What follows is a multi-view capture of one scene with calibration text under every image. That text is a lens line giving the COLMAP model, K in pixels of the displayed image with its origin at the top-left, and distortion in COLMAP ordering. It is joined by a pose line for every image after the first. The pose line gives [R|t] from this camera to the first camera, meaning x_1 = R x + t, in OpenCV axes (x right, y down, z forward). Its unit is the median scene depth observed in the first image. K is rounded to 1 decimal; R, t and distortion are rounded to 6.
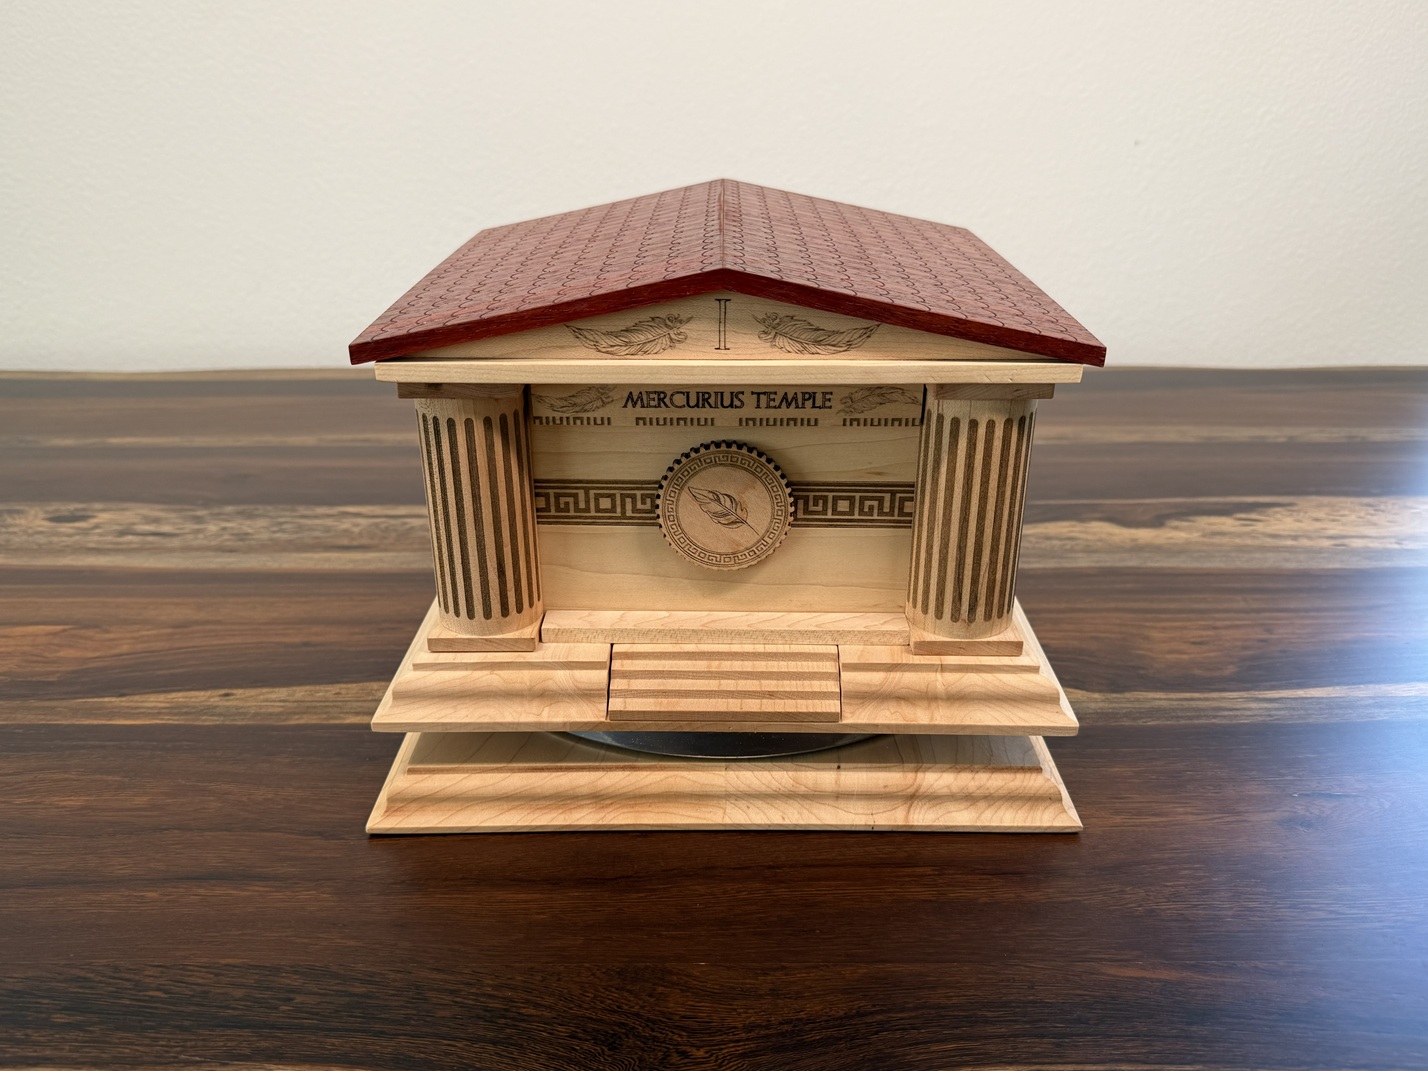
lens RADIAL K [[1193.6, 0, 711.5], [0, 1193.6, 522.9], [0, 0, 1]] dist [-0.001569, -0.047898]
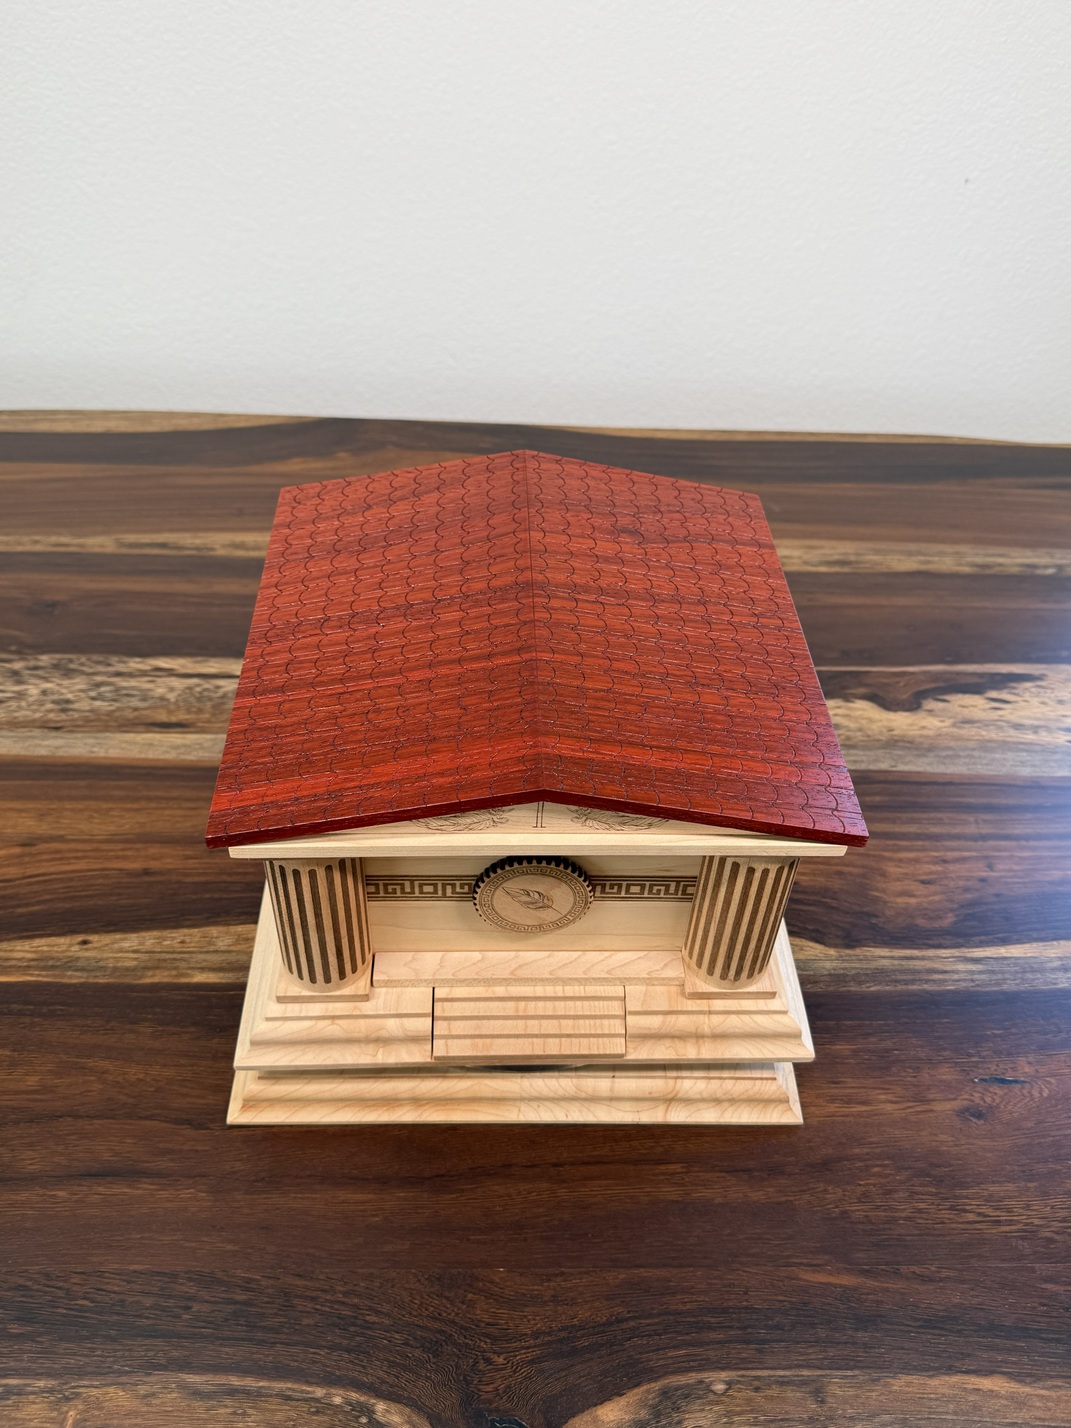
lens RADIAL K [[1193.6, 0, 540.7], [0, 1193.6, 721.2], [0, 0, 1]] dist [-0.001569, -0.047898]
pose [[0.997773, 0.031677, 0.058703, -0.054822], [-0.049912, 0.938378, 0.341987, -0.586808], [-0.044253, -0.344155, 0.937869, -0.024101]]
